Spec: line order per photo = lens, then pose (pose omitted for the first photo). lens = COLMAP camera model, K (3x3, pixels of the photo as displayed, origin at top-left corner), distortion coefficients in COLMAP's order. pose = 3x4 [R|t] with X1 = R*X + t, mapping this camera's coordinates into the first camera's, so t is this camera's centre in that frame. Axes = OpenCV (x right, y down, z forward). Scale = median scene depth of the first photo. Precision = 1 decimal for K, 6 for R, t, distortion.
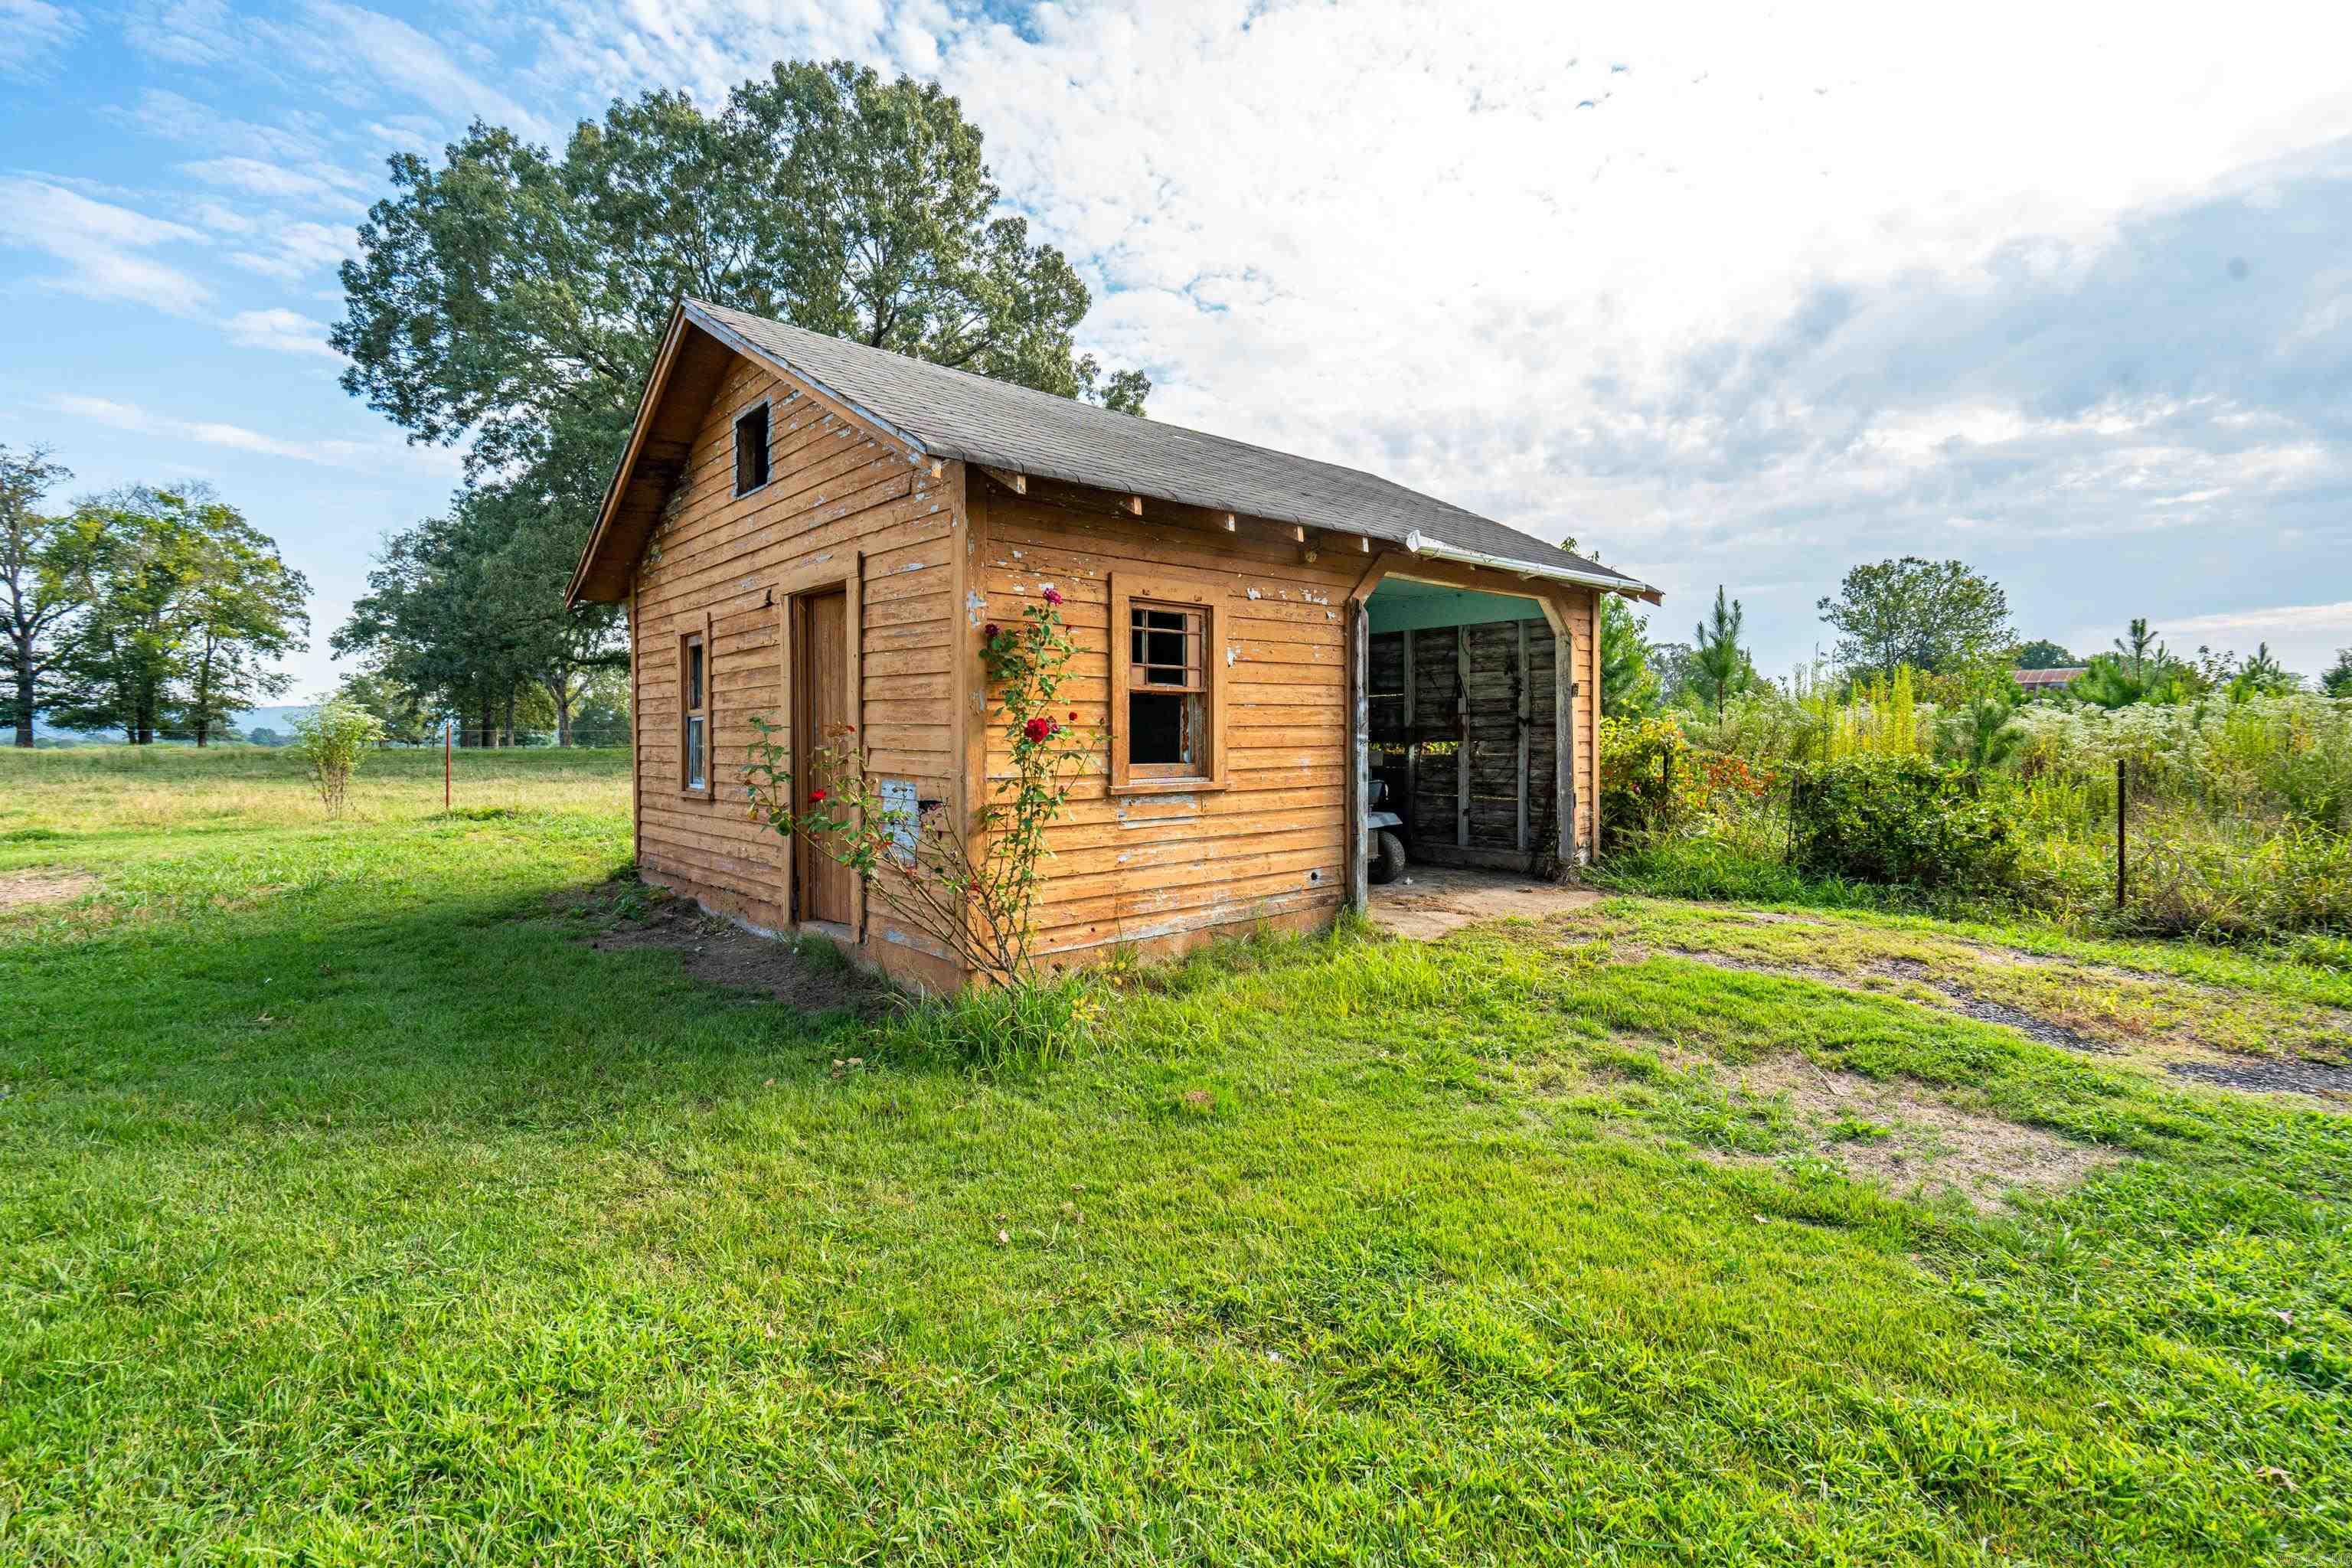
lens RADIAL K [[1071.9, 0, 1158.5], [0, 1071.9, 754.9], [0, 0, 1]] dist [-0.001052, -0.001141]
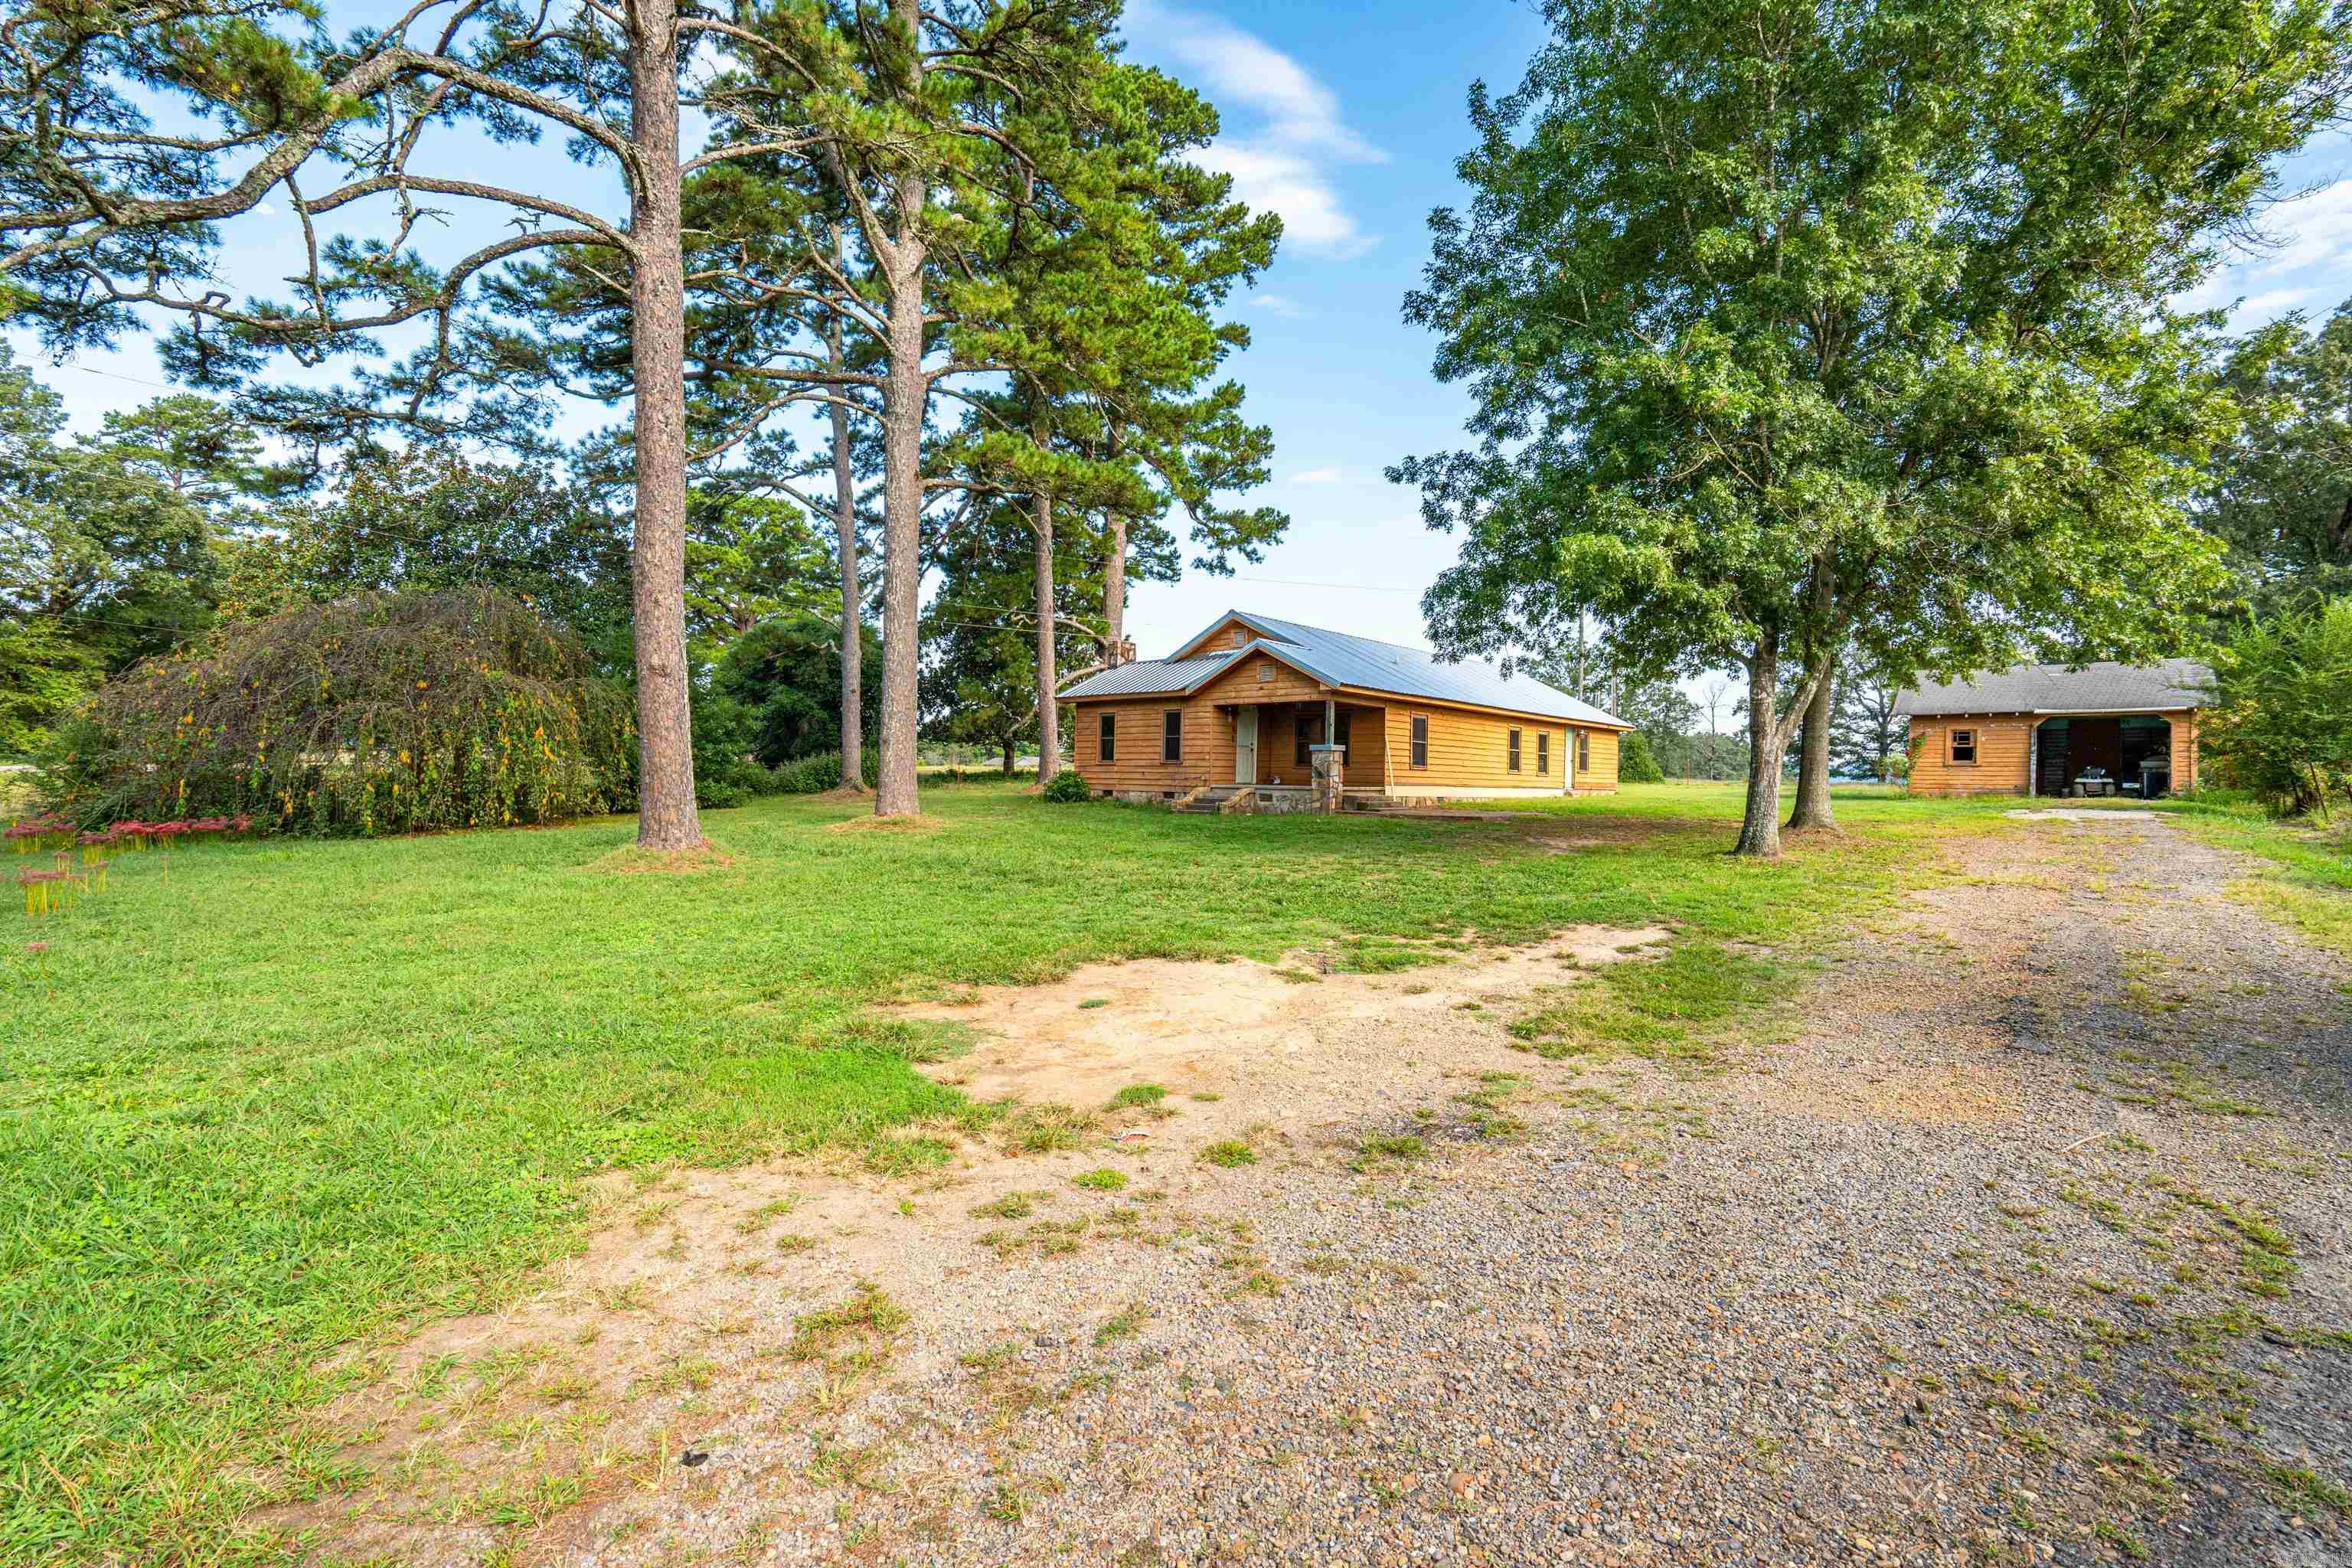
lens RADIAL K [[1071.9, 0, 1176.4], [0, 1071.9, 790.0], [0, 0, 1]] dist [-0.001052, -0.001141]
pose [[0.148156, 0.011748, -0.988894, 3.905190], [-0.037566, 0.999275, 0.006243, 0.222167], [0.988250, 0.036224, 0.148489, -3.011616]]
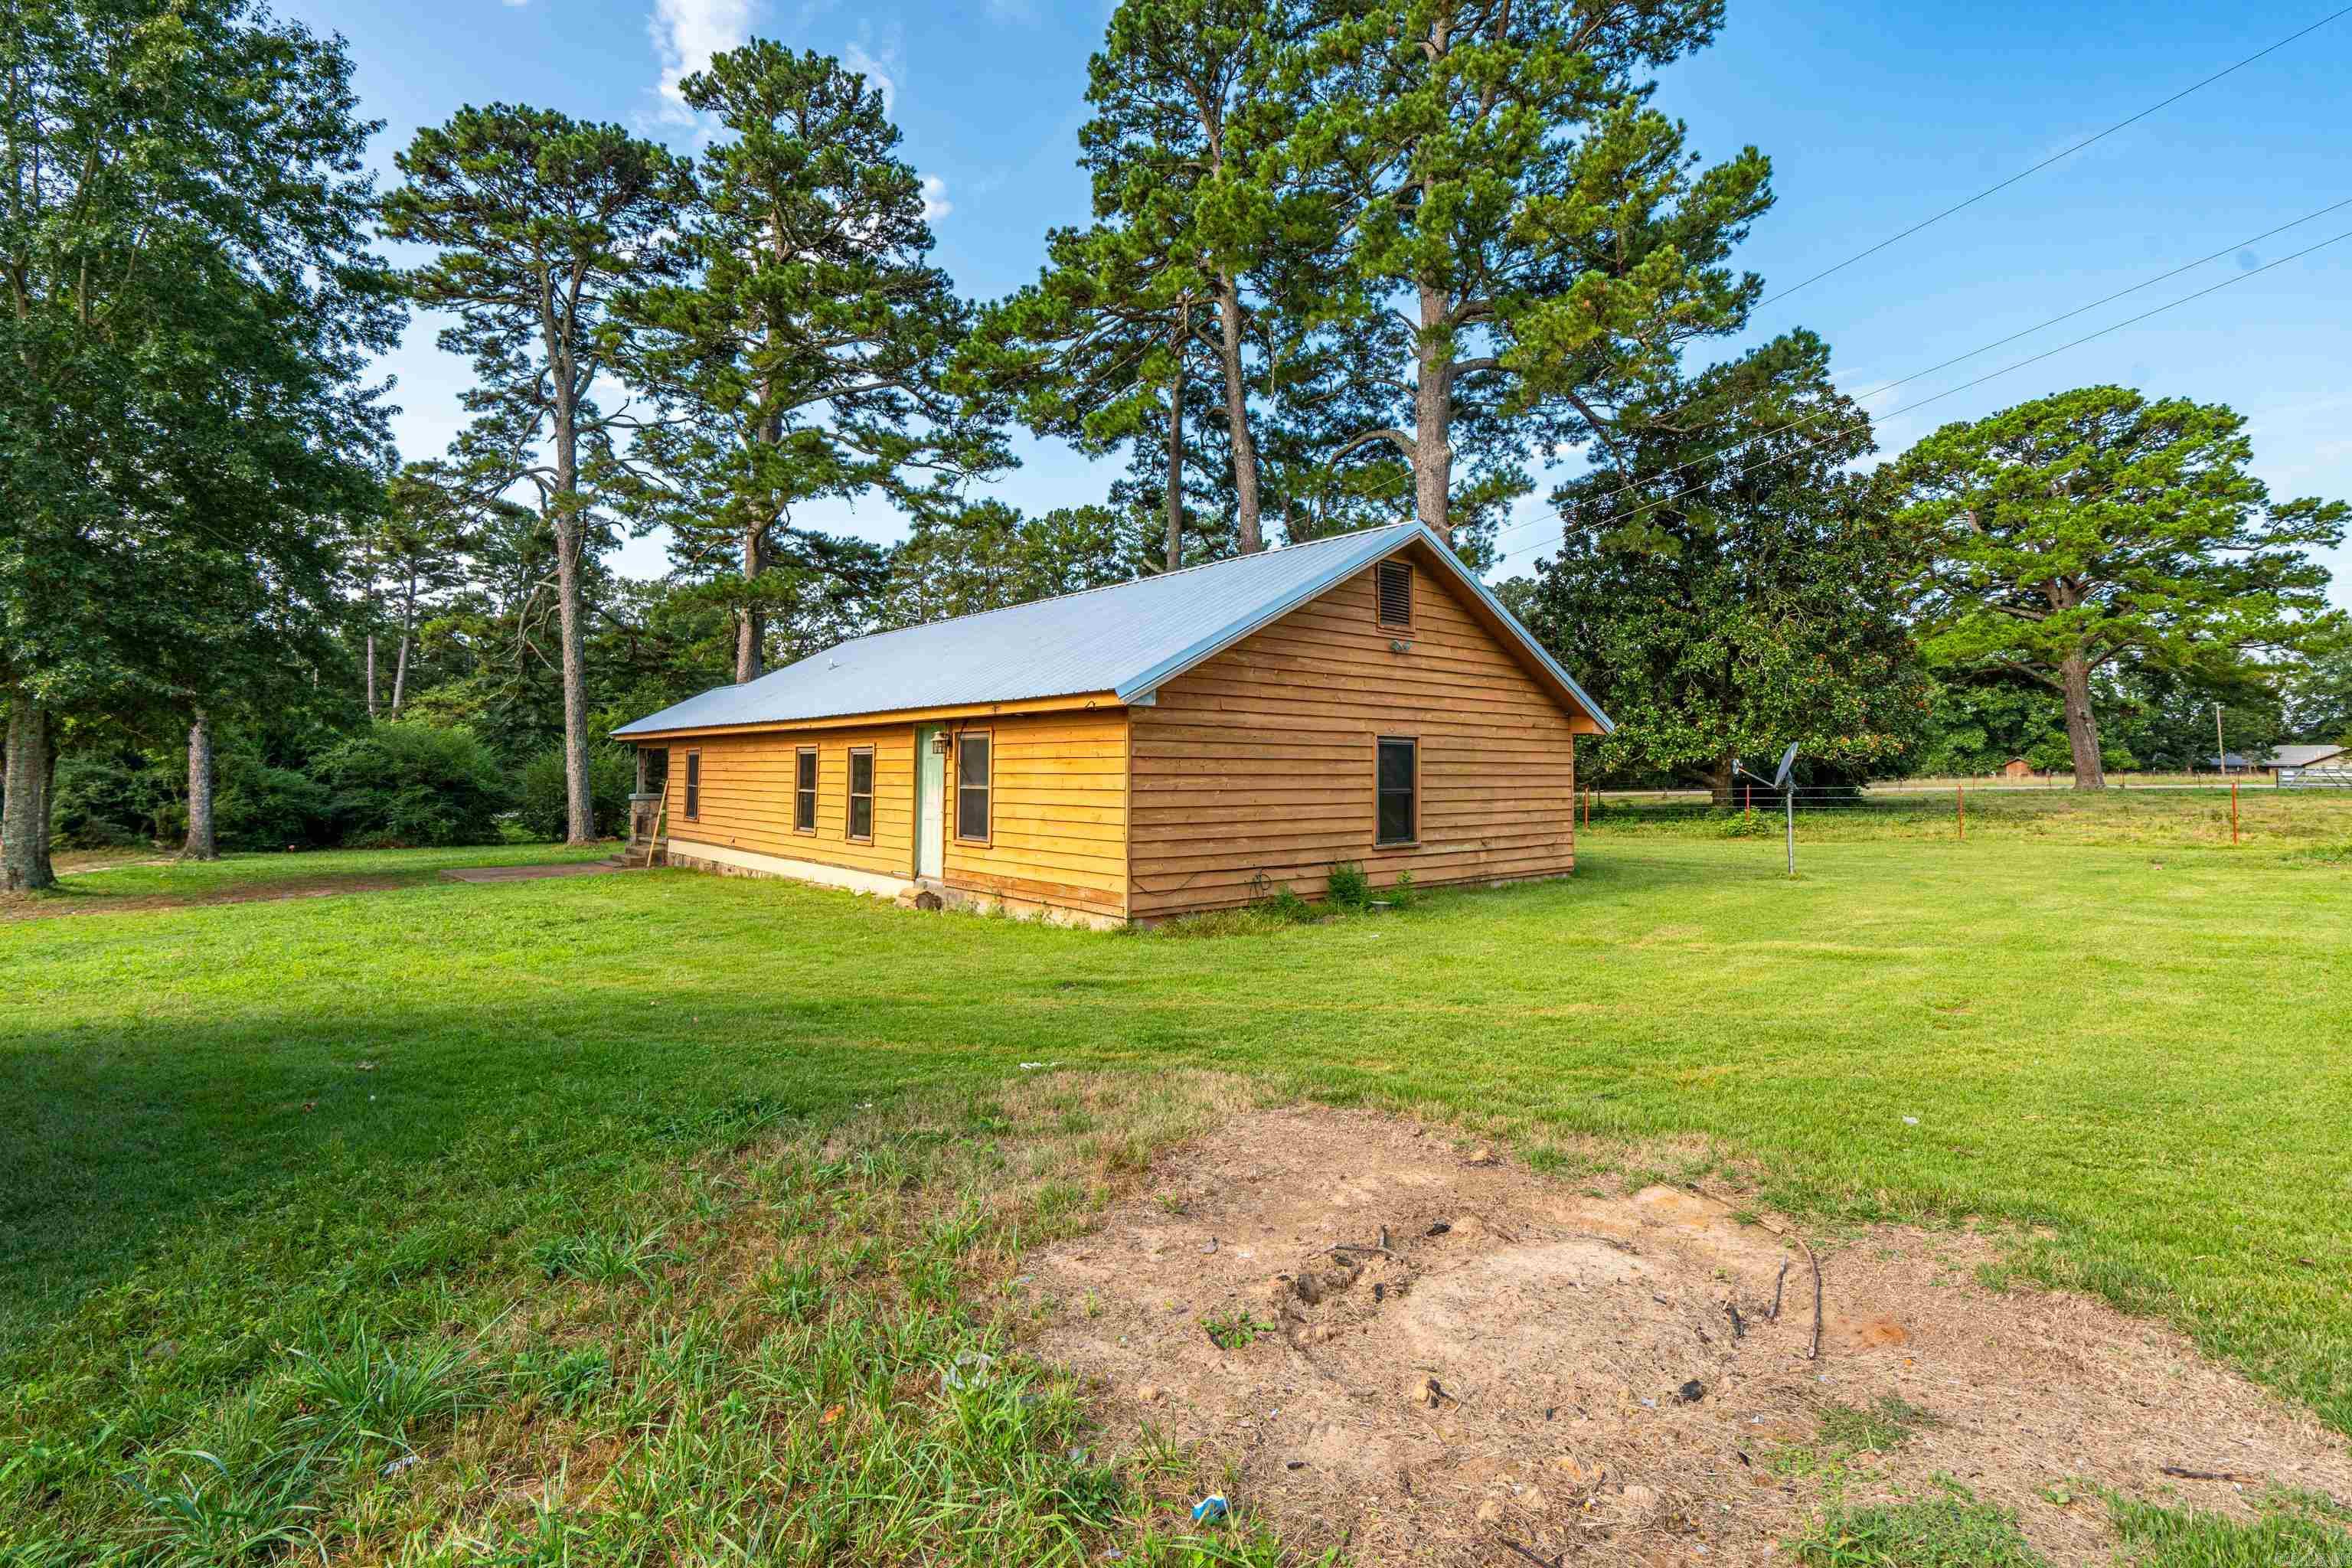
lens RADIAL K [[1071.9, 0, 1178.5], [0, 1071.9, 771.3], [0, 0, 1]] dist [-0.001052, -0.001141]
pose [[-0.999769, 0.000077, -0.021485, -1.218617], [-0.000342, 0.999810, 0.019505, -0.067269], [0.021483, 0.019508, -0.999579, 1.563601]]
